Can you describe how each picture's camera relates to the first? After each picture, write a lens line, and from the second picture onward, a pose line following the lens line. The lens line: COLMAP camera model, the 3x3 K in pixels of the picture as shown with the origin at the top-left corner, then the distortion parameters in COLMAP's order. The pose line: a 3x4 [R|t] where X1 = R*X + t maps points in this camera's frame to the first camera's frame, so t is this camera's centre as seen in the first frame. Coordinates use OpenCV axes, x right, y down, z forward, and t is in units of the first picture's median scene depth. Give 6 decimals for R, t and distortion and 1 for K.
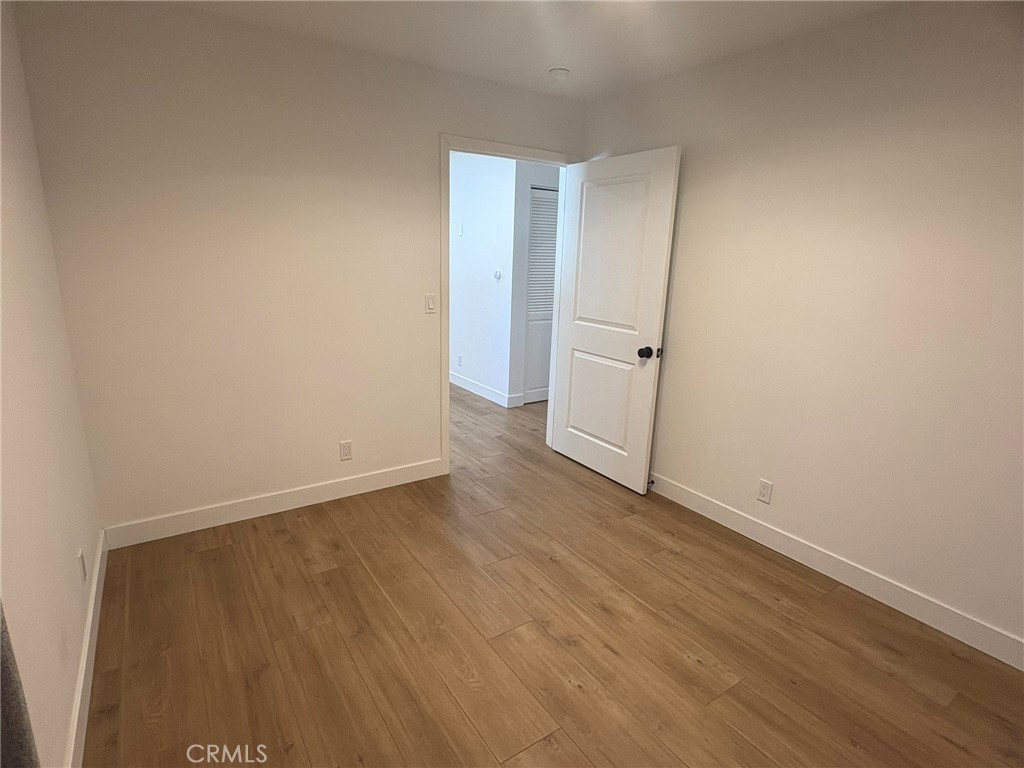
lens RADIAL K [[530.1, 0, 509.8], [0, 530.1, 385.6], [0, 0, 1]] dist [-0.001730, 0.000390]
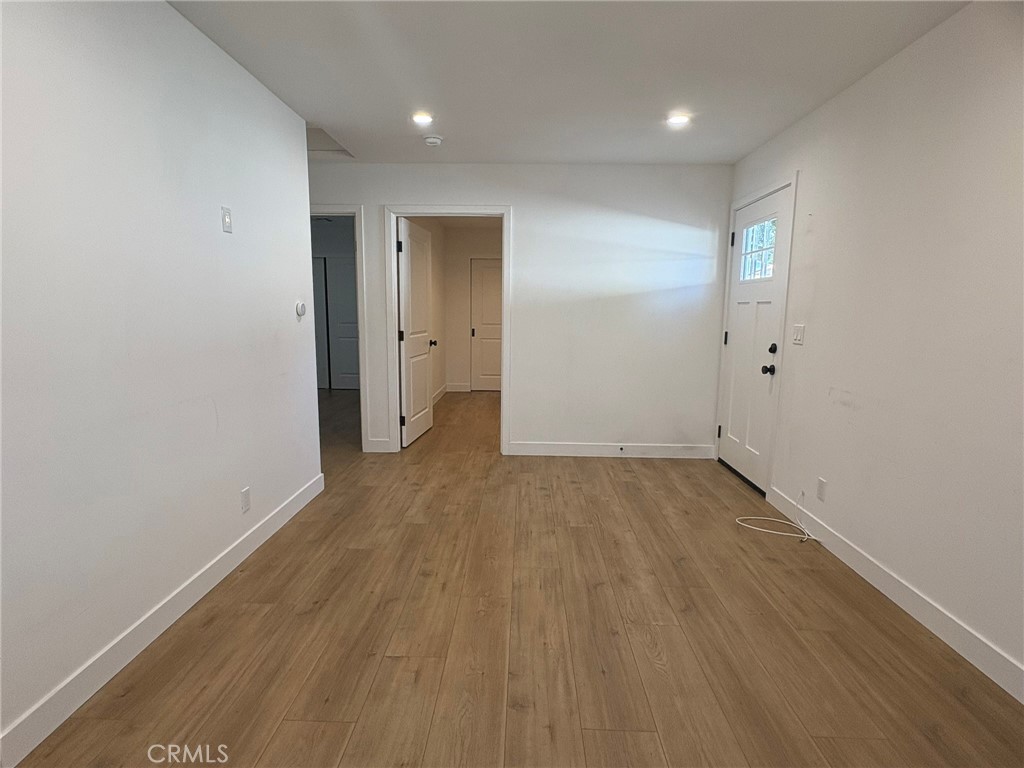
lens RADIAL K [[530.1, 0, 509.8], [0, 530.1, 385.6], [0, 0, 1]] dist [-0.001730, 0.000390]
pose [[-0.816749, -0.122201, 0.563904, -0.657872], [0.100478, 0.932260, 0.347556, -0.344818], [-0.568177, 0.340526, -0.749144, 1.467717]]
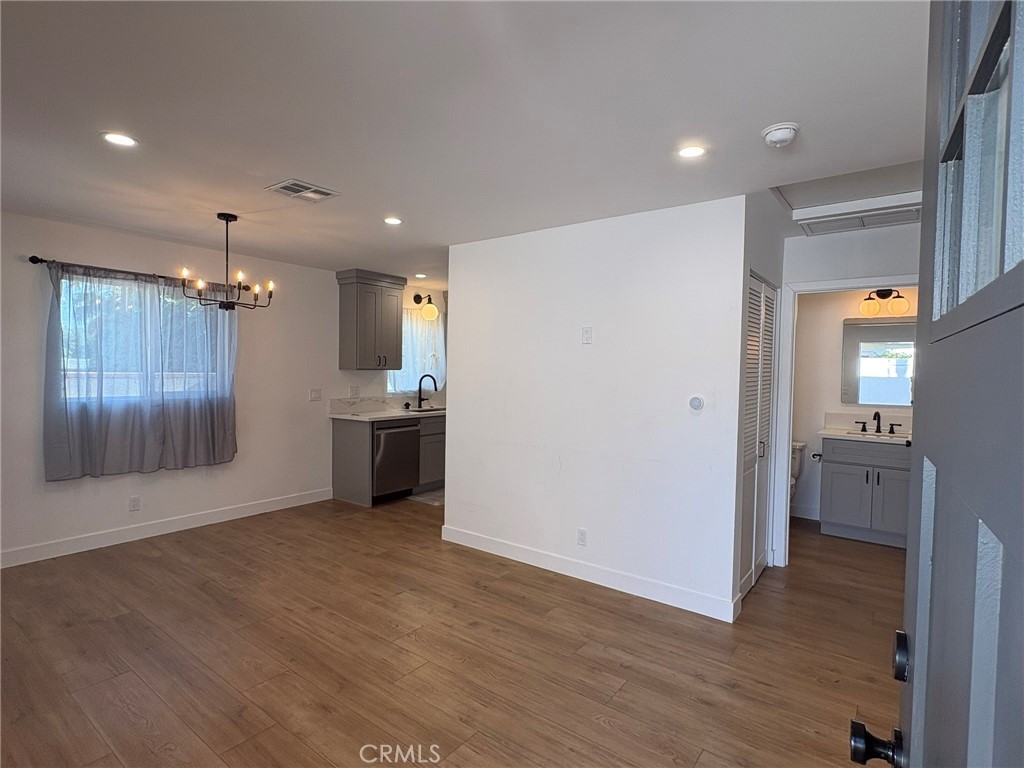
lens RADIAL K [[530.8, 0, 511.5], [0, 530.8, 377.4], [0, 0, 1]] dist [0.001953, 0.001376]
pose [[0.944262, -0.020407, 0.328563, -0.464071], [0.089722, 0.976245, -0.197218, -0.142348], [-0.316733, 0.215704, 0.923662, 0.510977]]
